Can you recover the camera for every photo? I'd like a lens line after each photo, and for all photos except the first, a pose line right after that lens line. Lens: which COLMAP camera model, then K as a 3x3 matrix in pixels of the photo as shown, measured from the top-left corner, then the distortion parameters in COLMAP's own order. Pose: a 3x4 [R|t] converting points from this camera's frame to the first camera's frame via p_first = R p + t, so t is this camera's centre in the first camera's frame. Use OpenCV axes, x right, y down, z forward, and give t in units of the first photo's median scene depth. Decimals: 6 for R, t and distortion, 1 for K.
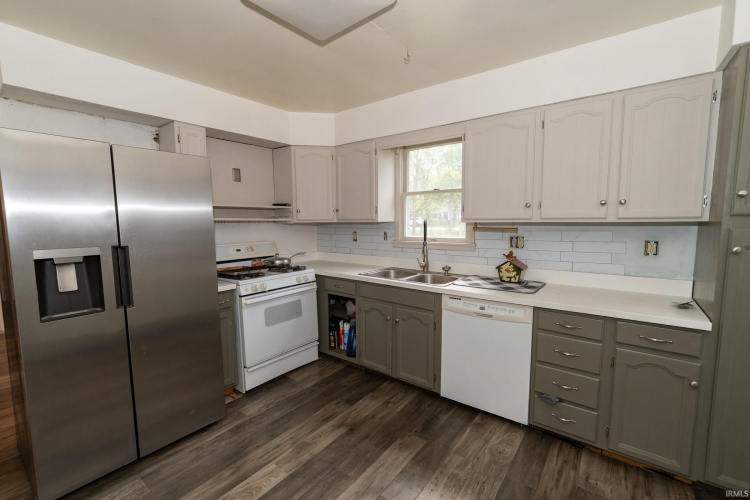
lens RADIAL K [[327.7, 0, 372.5], [0, 327.7, 247.6], [0, 0, 1]] dist [-0.004772, -0.000487]
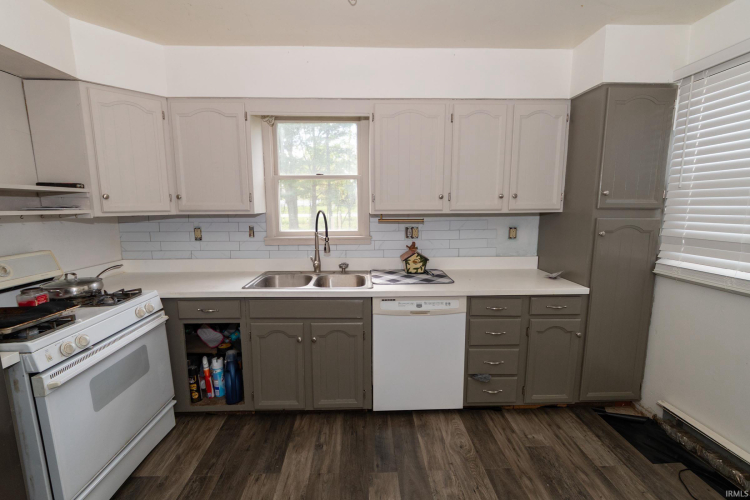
lens RADIAL K [[327.7, 0, 372.5], [0, 327.7, 247.6], [0, 0, 1]] dist [-0.004772, -0.000487]
pose [[0.773635, -0.079777, 0.628589, -0.301541], [0.052734, 0.996707, 0.061594, -0.040768], [-0.631433, -0.014503, 0.775295, 0.308992]]
